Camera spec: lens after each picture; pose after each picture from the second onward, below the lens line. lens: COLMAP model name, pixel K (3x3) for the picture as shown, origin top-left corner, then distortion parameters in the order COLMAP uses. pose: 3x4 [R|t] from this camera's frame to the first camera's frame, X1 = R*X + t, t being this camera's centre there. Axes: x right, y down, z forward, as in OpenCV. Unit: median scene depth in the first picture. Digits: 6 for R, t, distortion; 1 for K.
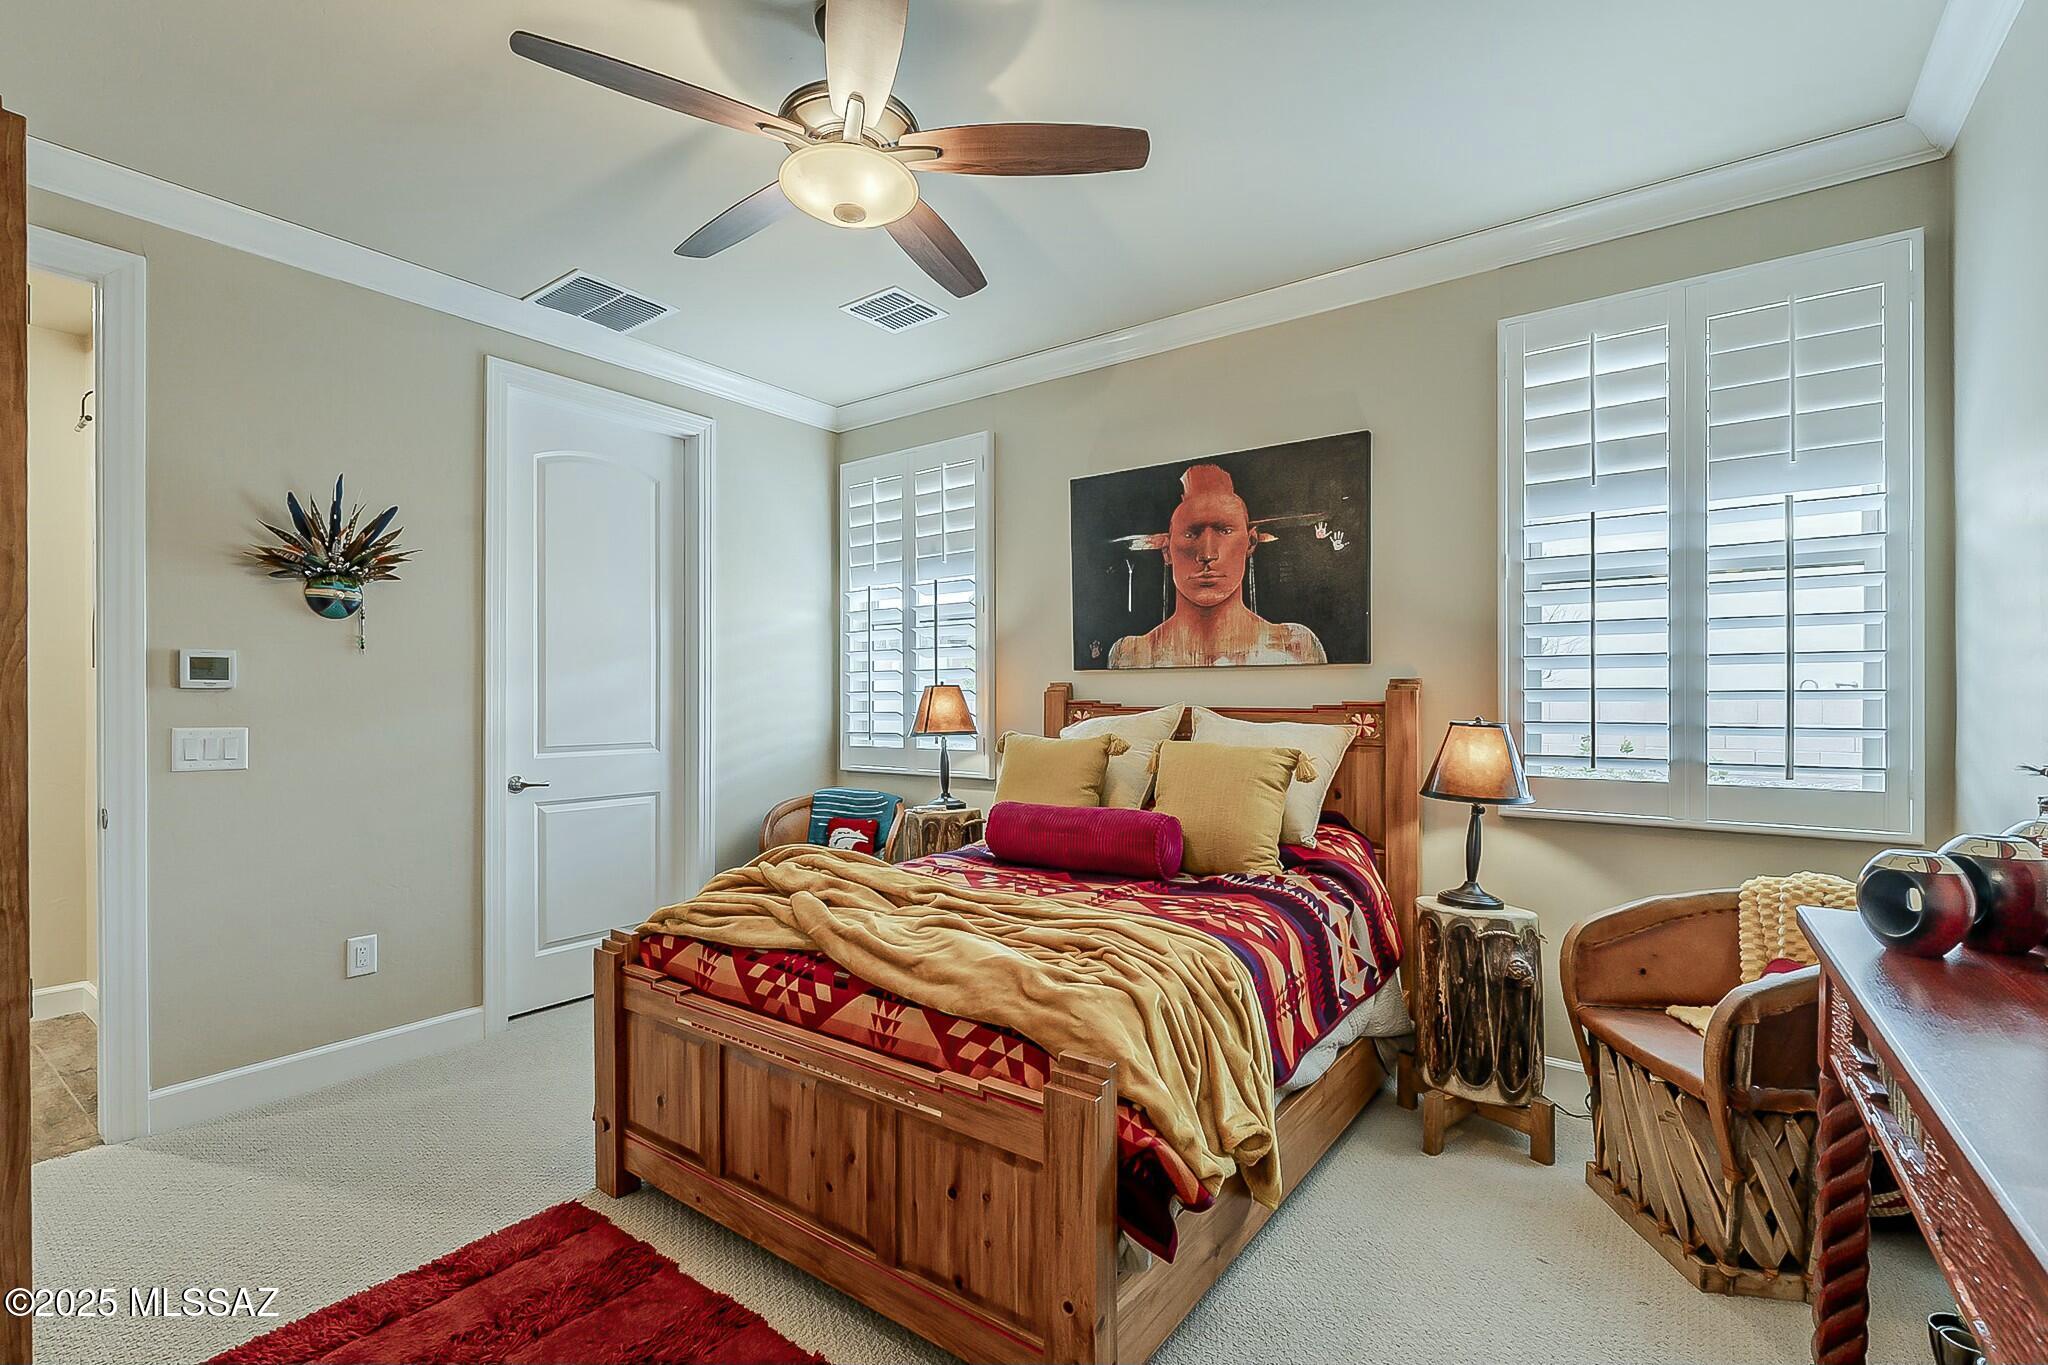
lens RADIAL K [[902.8, 0, 1036.2], [0, 902.8, 714.9], [0, 0, 1]] dist [-0.001920, 0.000055]
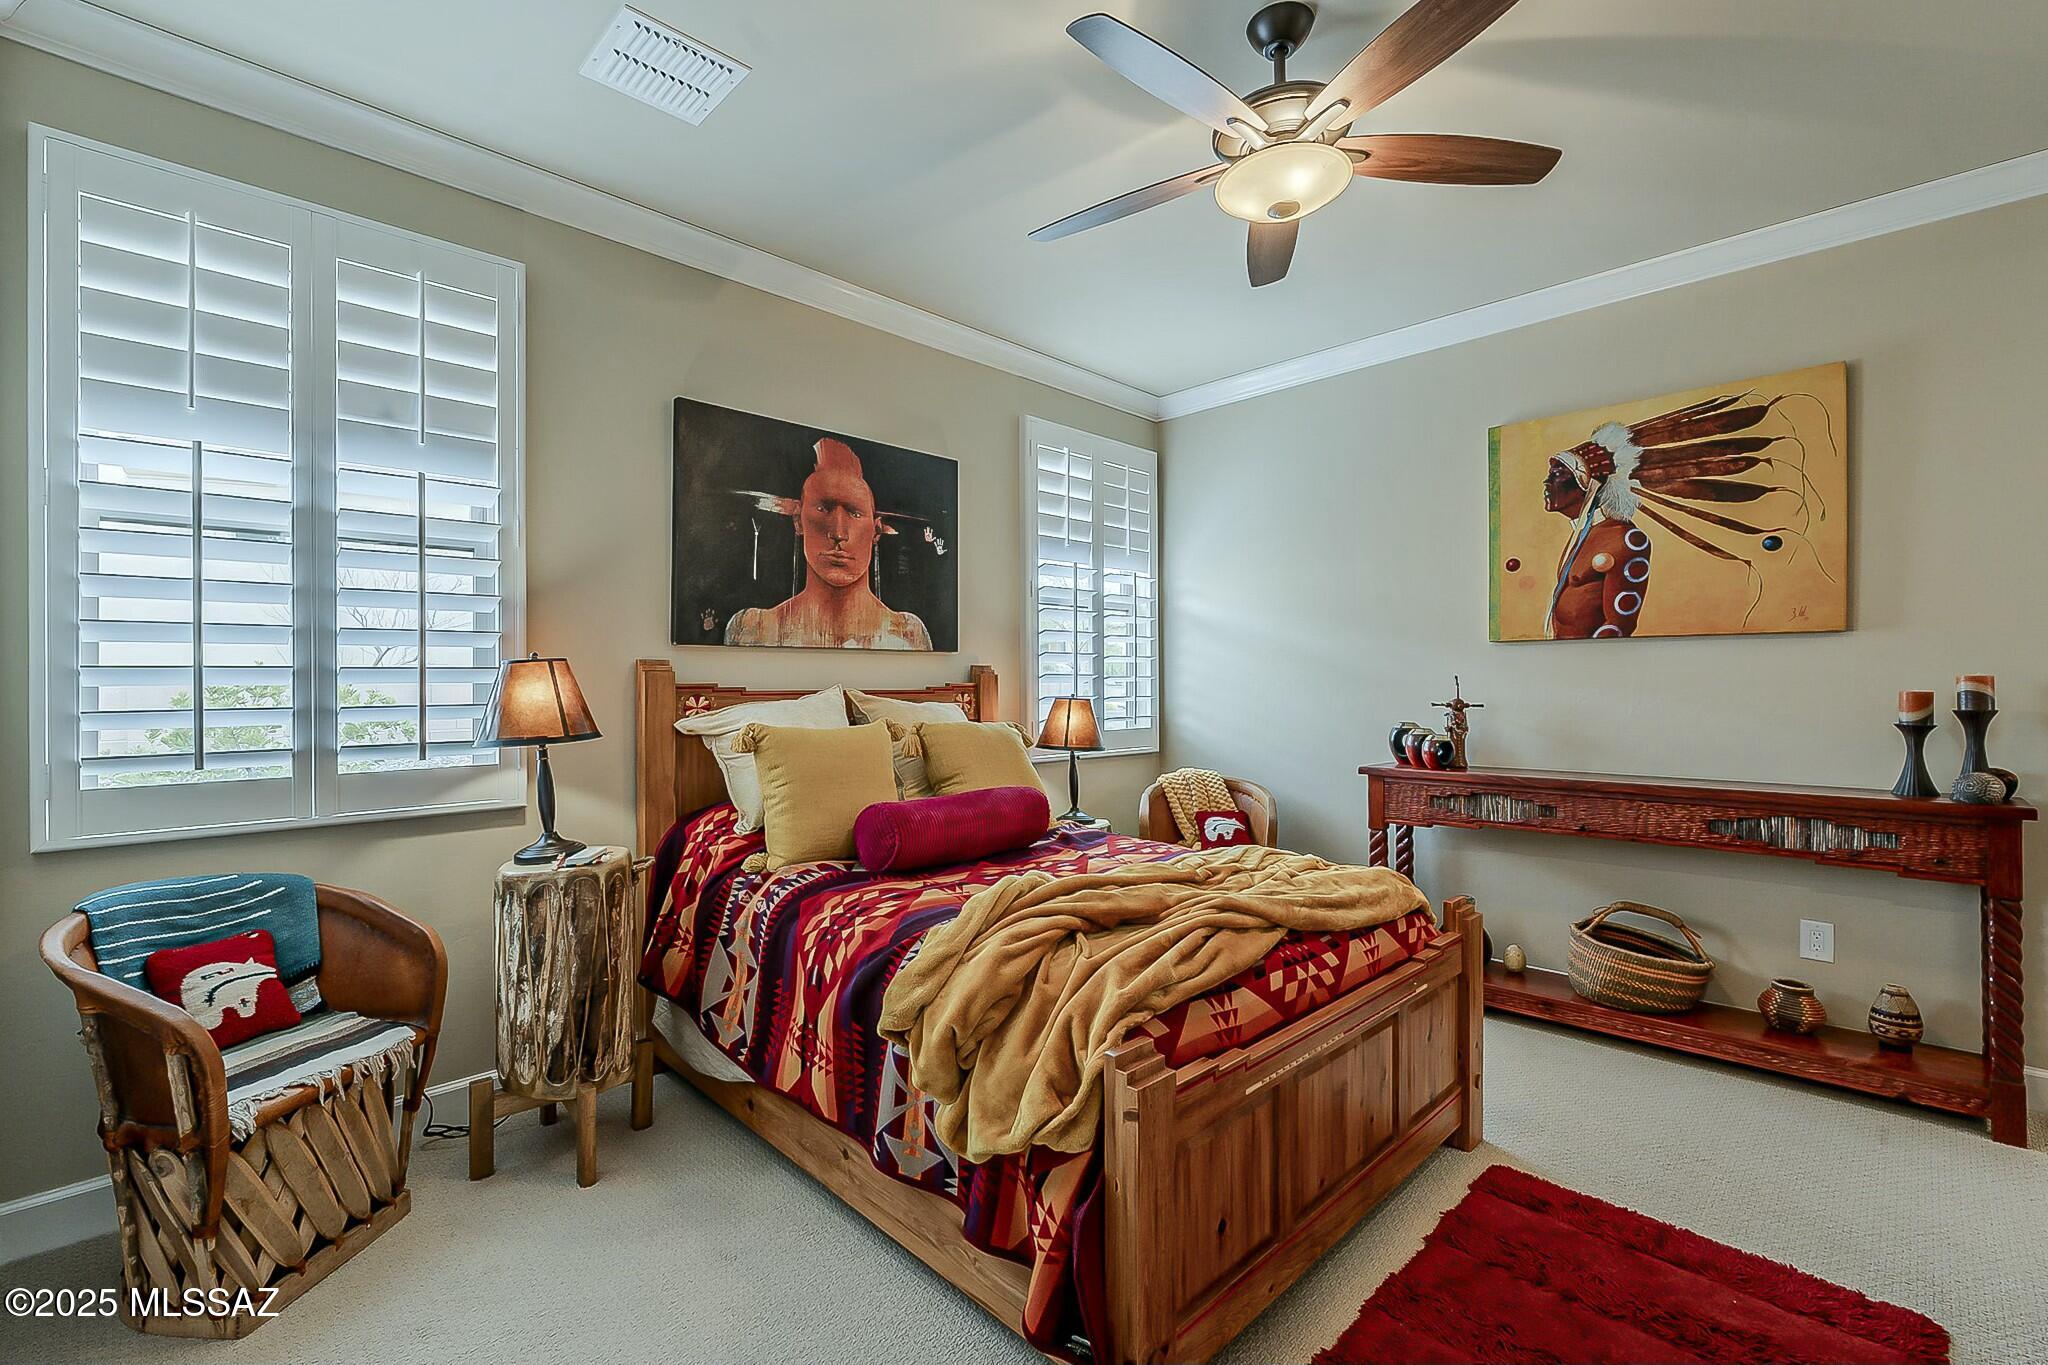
lens RADIAL K [[902.8, 0, 1027.5], [0, 902.8, 673.4], [0, 0, 1]] dist [-0.001920, 0.000055]
pose [[0.165858, 0.005907, 0.986132, -0.737876], [0.015503, 0.999843, -0.008596, -0.014949], [-0.986028, 0.016714, 0.165740, 0.640482]]
